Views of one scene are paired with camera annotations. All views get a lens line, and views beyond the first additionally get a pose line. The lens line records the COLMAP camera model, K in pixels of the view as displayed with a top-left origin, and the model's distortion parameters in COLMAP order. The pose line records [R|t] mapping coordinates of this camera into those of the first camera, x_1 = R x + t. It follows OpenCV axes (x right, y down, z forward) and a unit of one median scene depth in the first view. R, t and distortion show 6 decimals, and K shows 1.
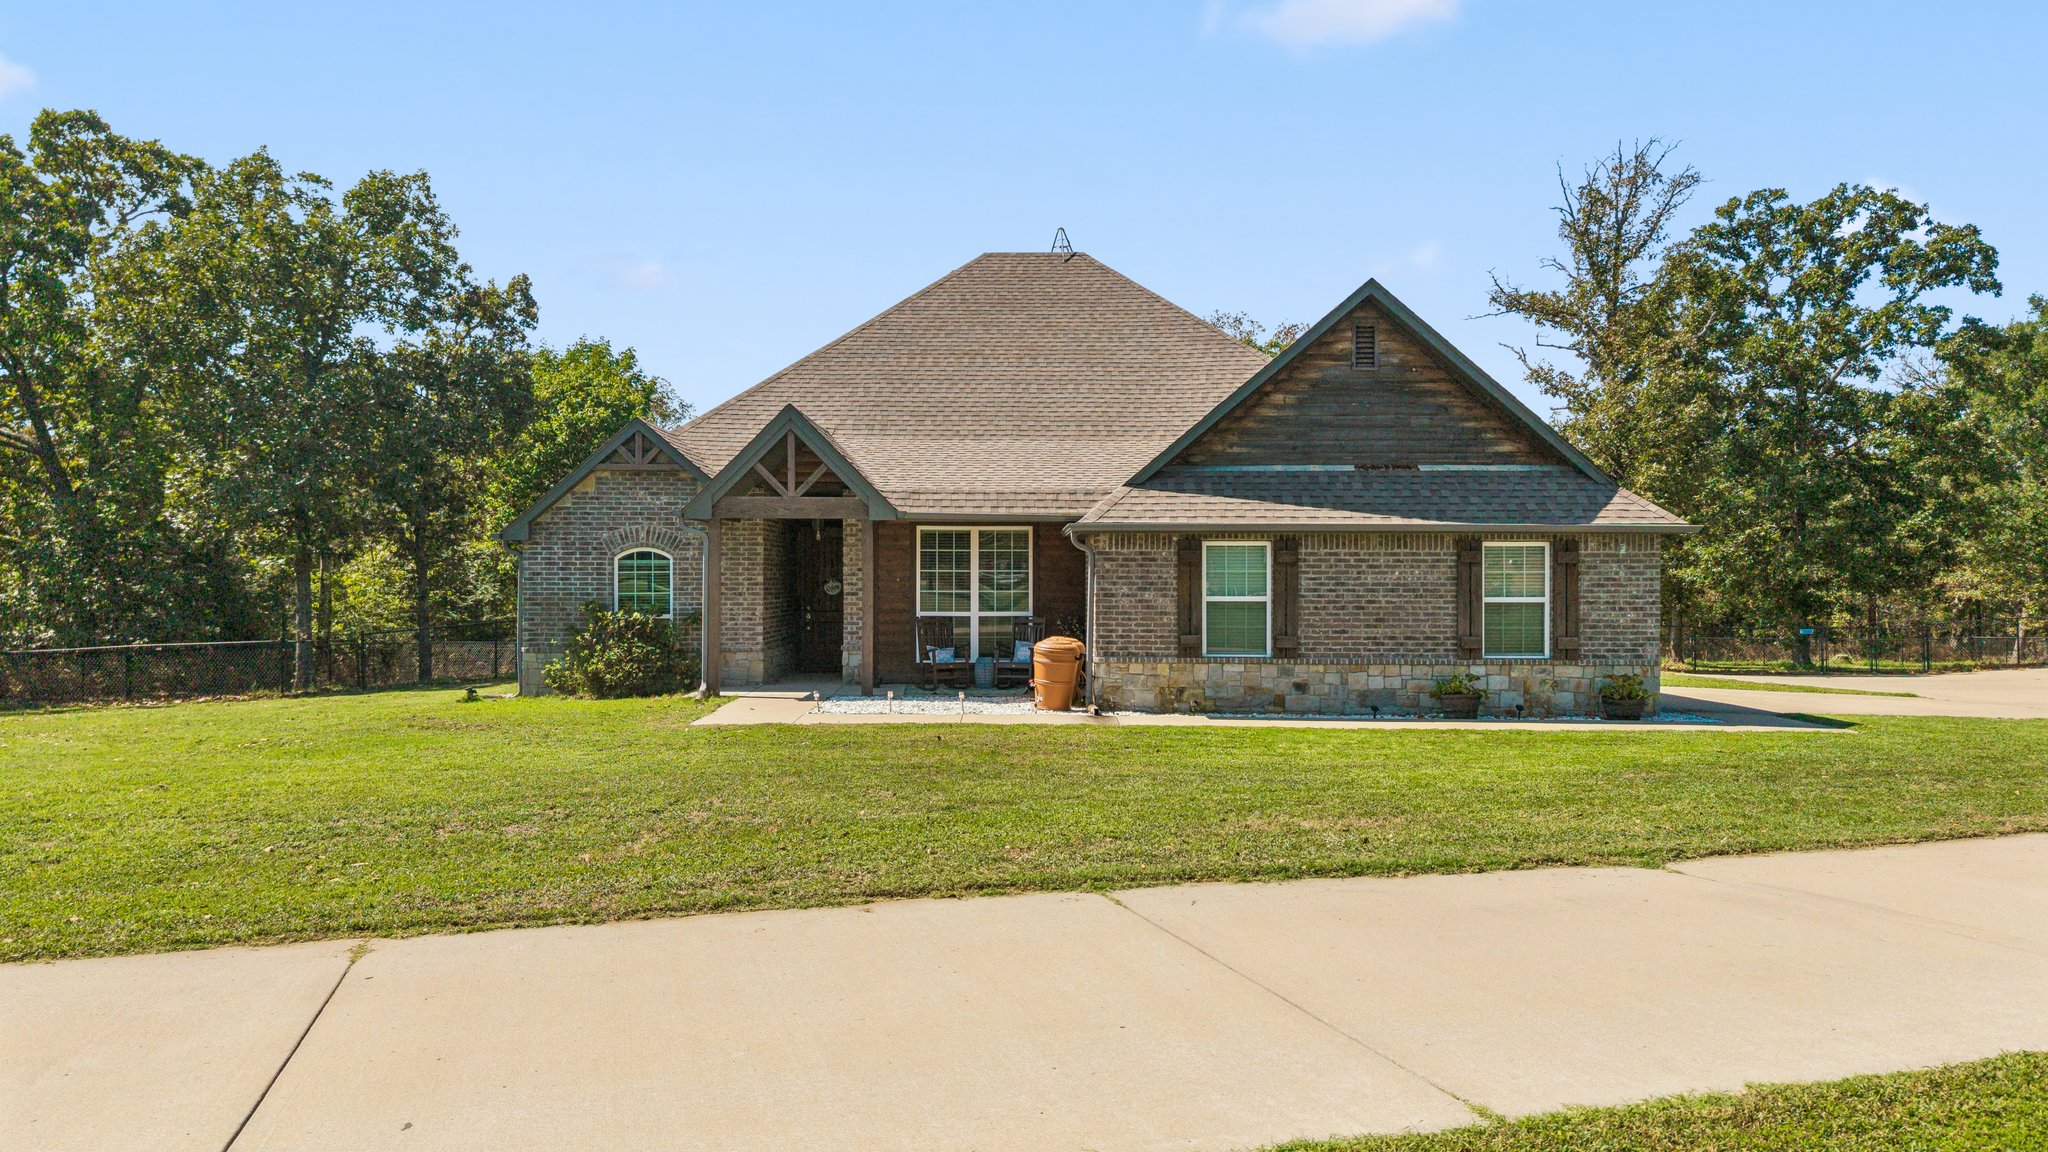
lens RADIAL K [[1377.7, 0, 1027.8], [0, 1377.7, 578.7], [0, 0, 1]] dist [0.001249, 0.001214]
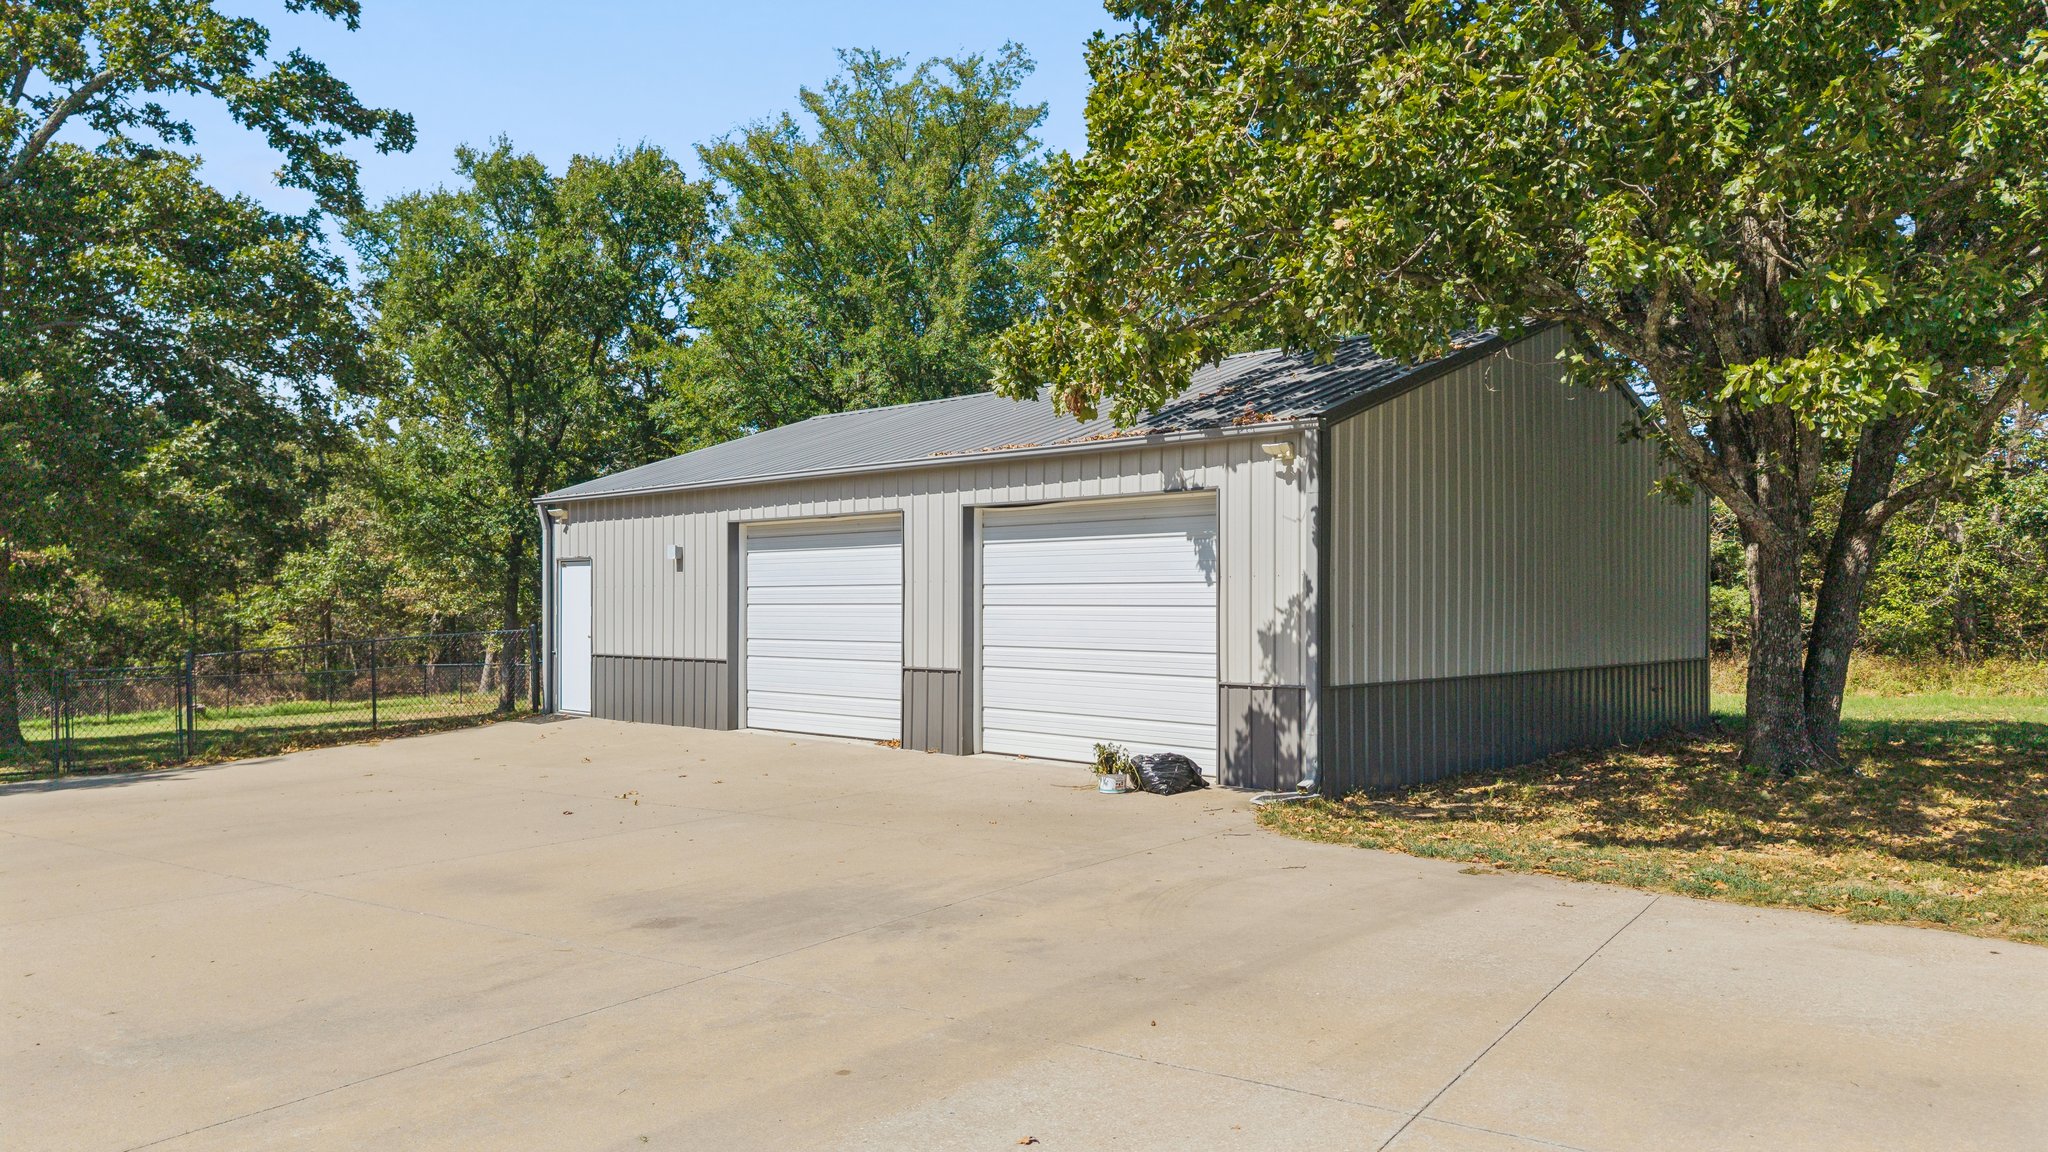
lens RADIAL K [[1377.7, 0, 1027.8], [0, 1377.7, 578.7], [0, 0, 1]] dist [0.001249, 0.001214]
pose [[0.575847, 0.013882, 0.817440, 0.417893], [0.000252, 0.999853, -0.017157, 0.013809], [-0.817558, 0.010086, 0.575758, 0.481517]]
